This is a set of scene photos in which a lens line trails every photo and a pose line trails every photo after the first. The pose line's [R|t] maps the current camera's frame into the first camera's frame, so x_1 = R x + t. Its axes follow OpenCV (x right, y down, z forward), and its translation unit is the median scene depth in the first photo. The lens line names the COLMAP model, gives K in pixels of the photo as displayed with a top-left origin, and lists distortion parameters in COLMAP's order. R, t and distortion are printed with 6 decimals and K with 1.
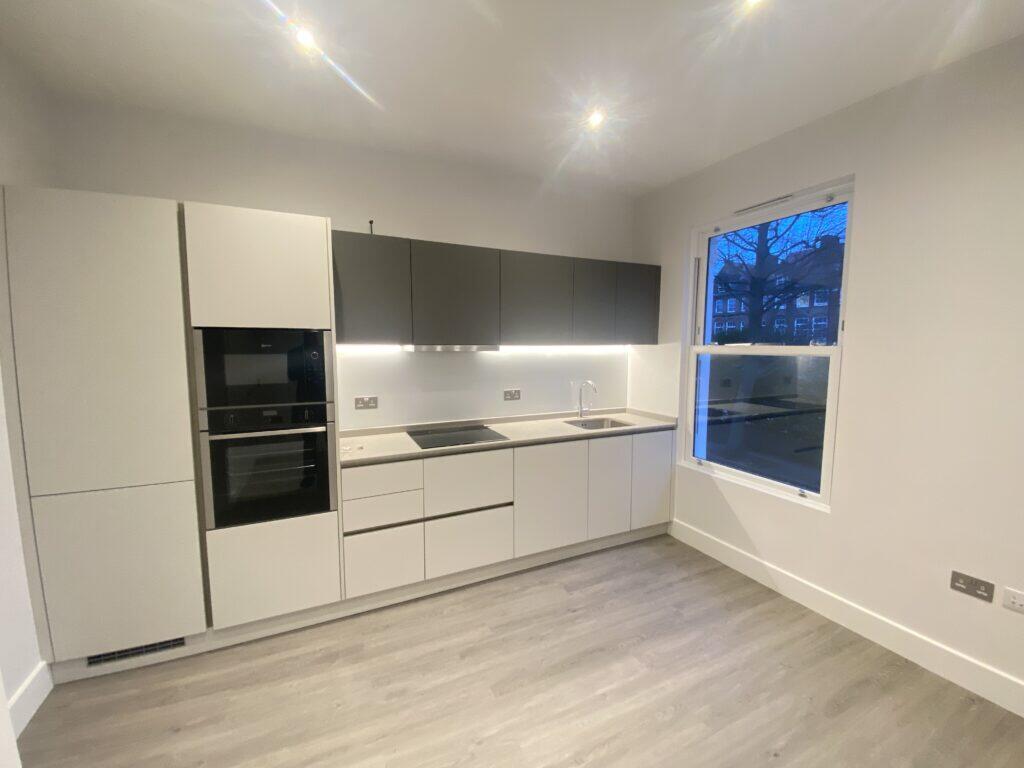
lens RADIAL K [[407.6, 0, 501.1], [0, 407.6, 383.1], [0, 0, 1]] dist [-0.007688, -0.003969]
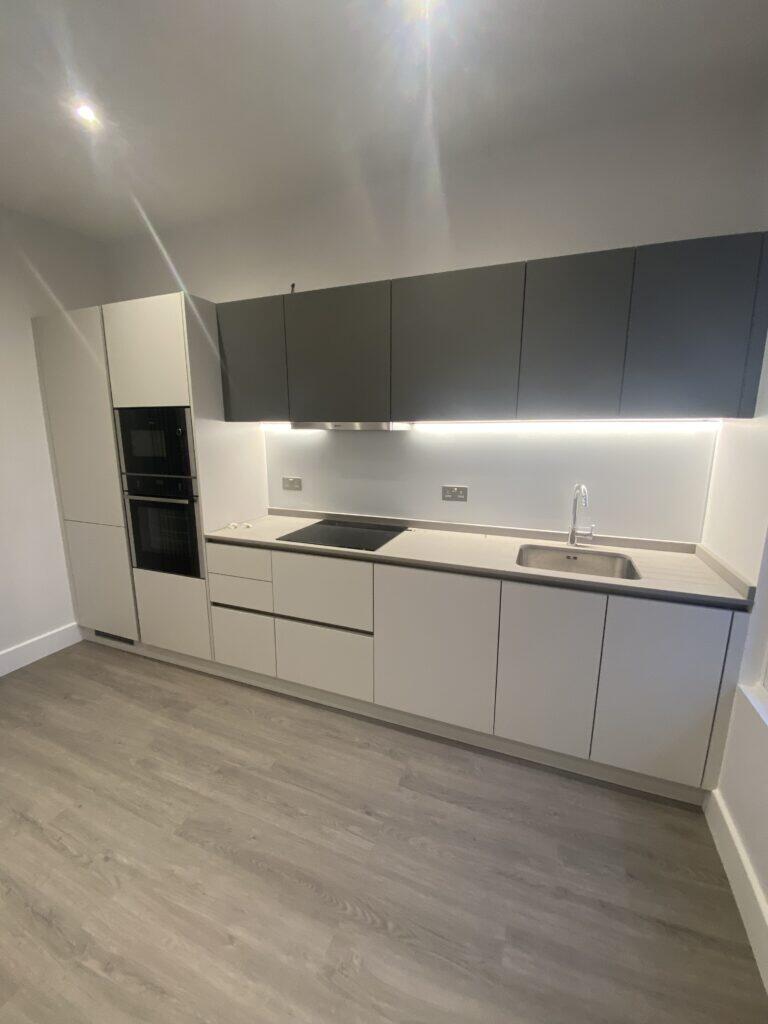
lens RADIAL K [[407.6, 0, 380.3], [0, 407.6, 509.5], [0, 0, 1]] dist [-0.007688, -0.003969]
pose [[0.697899, 0.138880, -0.702602, 0.636815], [-0.067590, 0.989412, 0.128435, -0.036649], [0.713000, -0.042147, 0.699897, 0.587656]]
